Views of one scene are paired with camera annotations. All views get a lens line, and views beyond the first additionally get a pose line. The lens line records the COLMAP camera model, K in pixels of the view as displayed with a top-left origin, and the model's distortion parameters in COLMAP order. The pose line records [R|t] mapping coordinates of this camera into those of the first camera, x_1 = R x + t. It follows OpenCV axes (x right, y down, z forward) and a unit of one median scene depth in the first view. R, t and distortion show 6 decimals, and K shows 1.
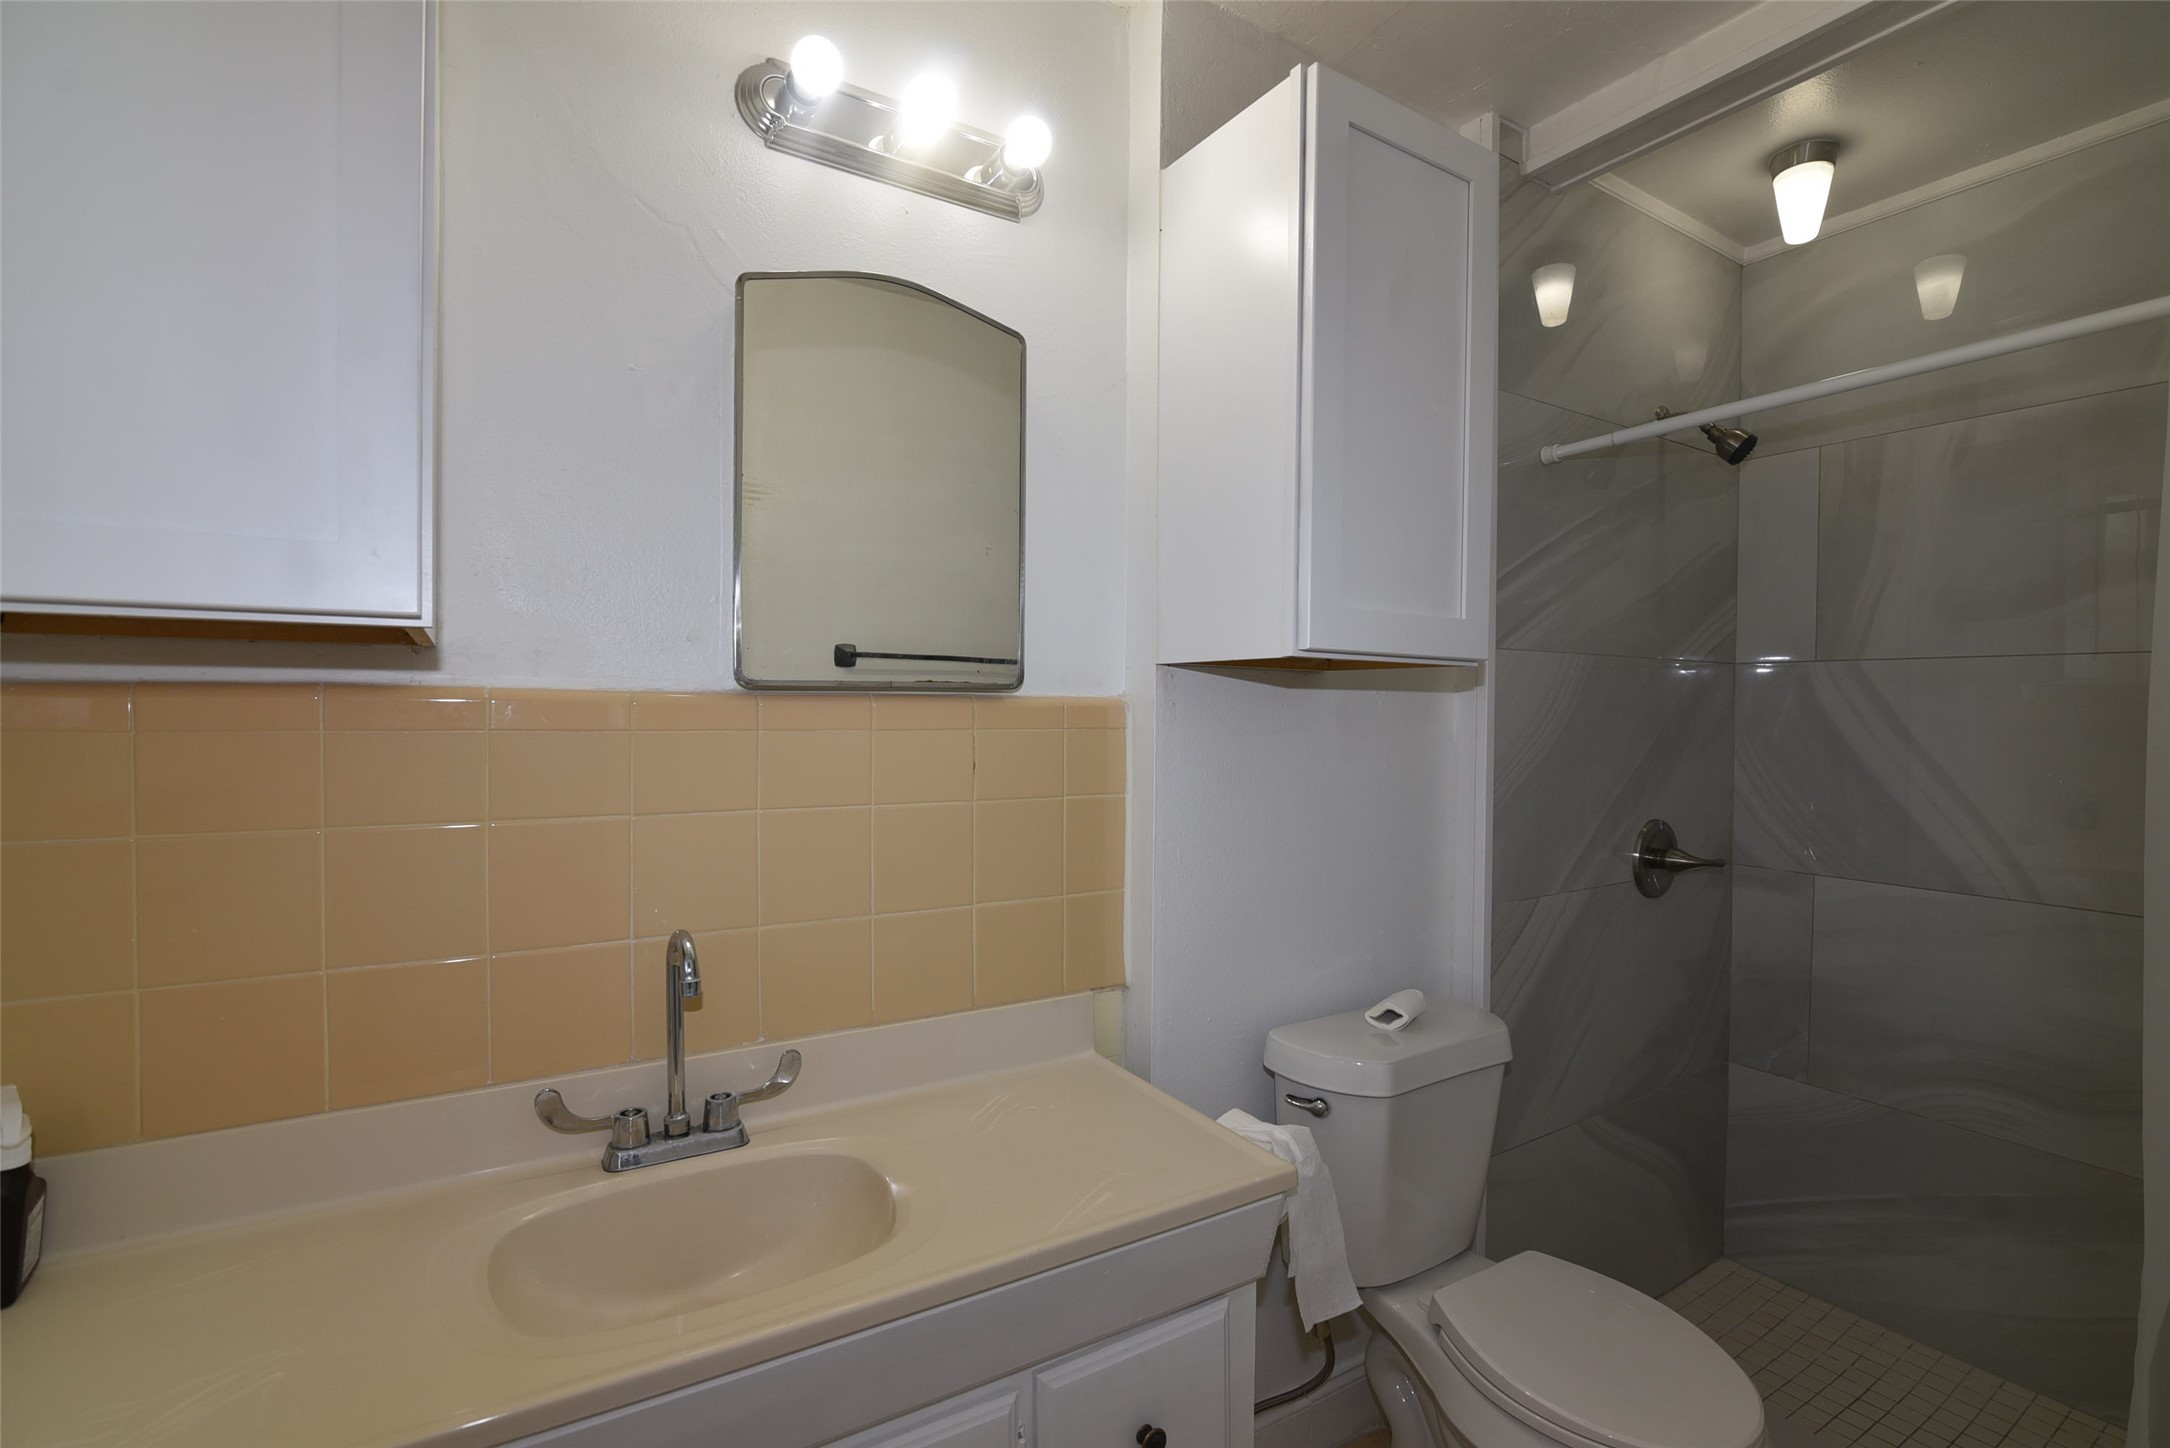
lens RADIAL K [[987.6, 0, 1089.9], [0, 987.6, 729.3], [0, 0, 1]] dist [-0.017319, -0.001016]
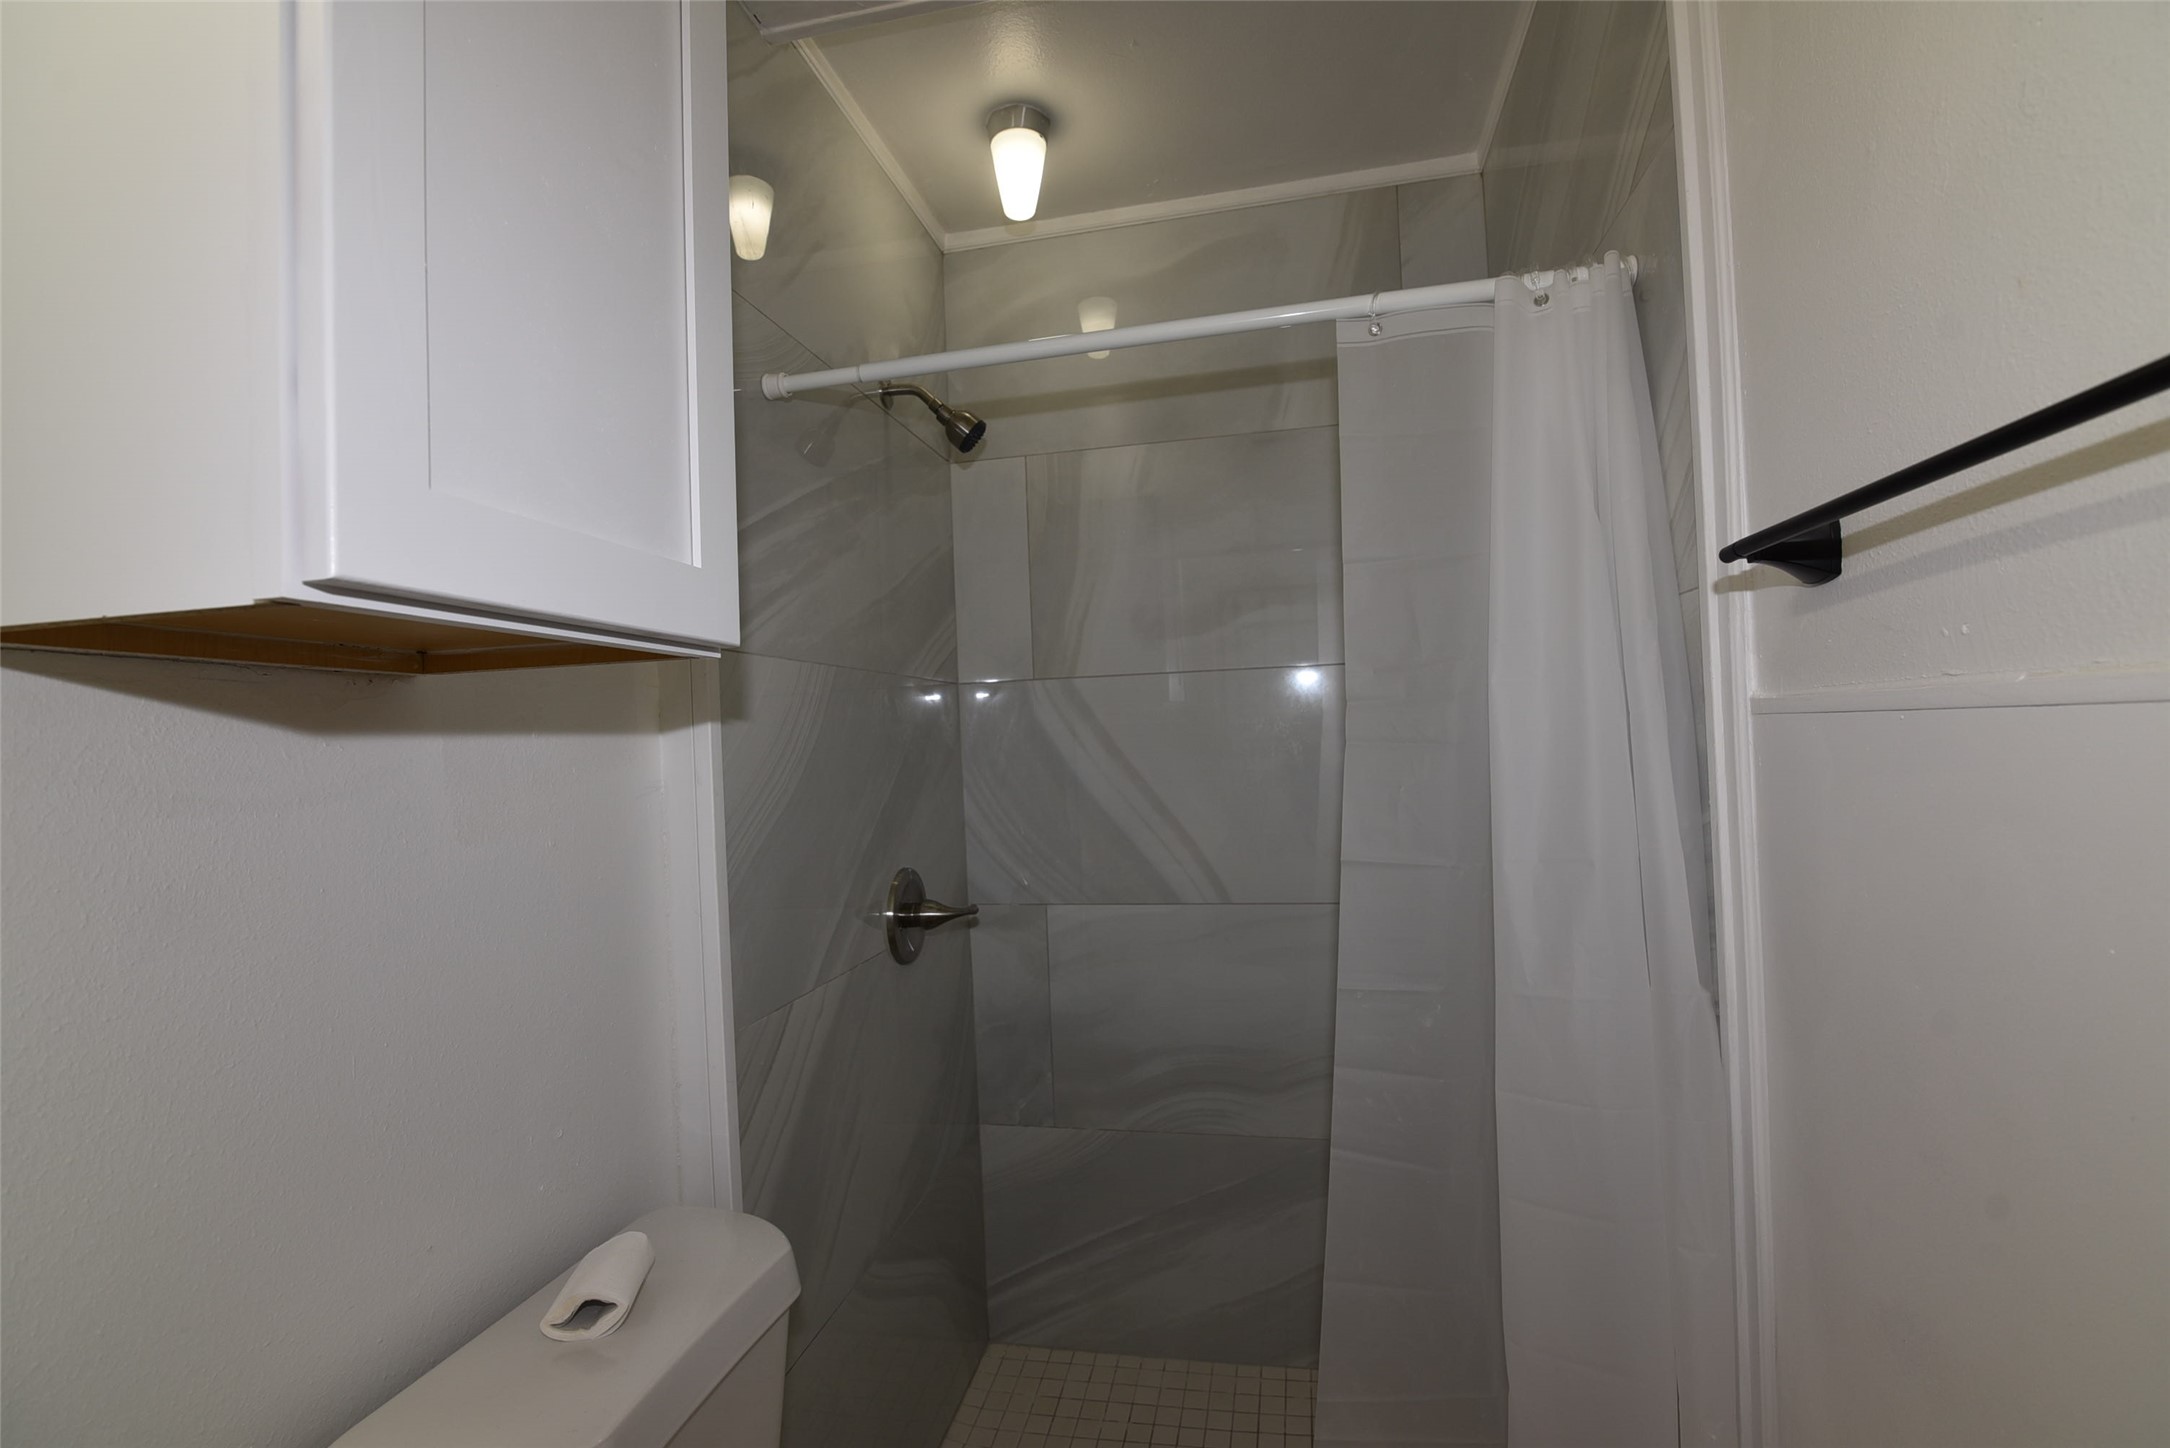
lens RADIAL K [[987.6, 0, 1095.2], [0, 987.6, 736.0], [0, 0, 1]] dist [-0.017319, -0.001016]
pose [[0.686958, -0.031961, 0.725994, 0.086033], [0.062657, 0.997917, -0.015356, 0.003000], [-0.723991, 0.056037, 0.687530, 0.306931]]
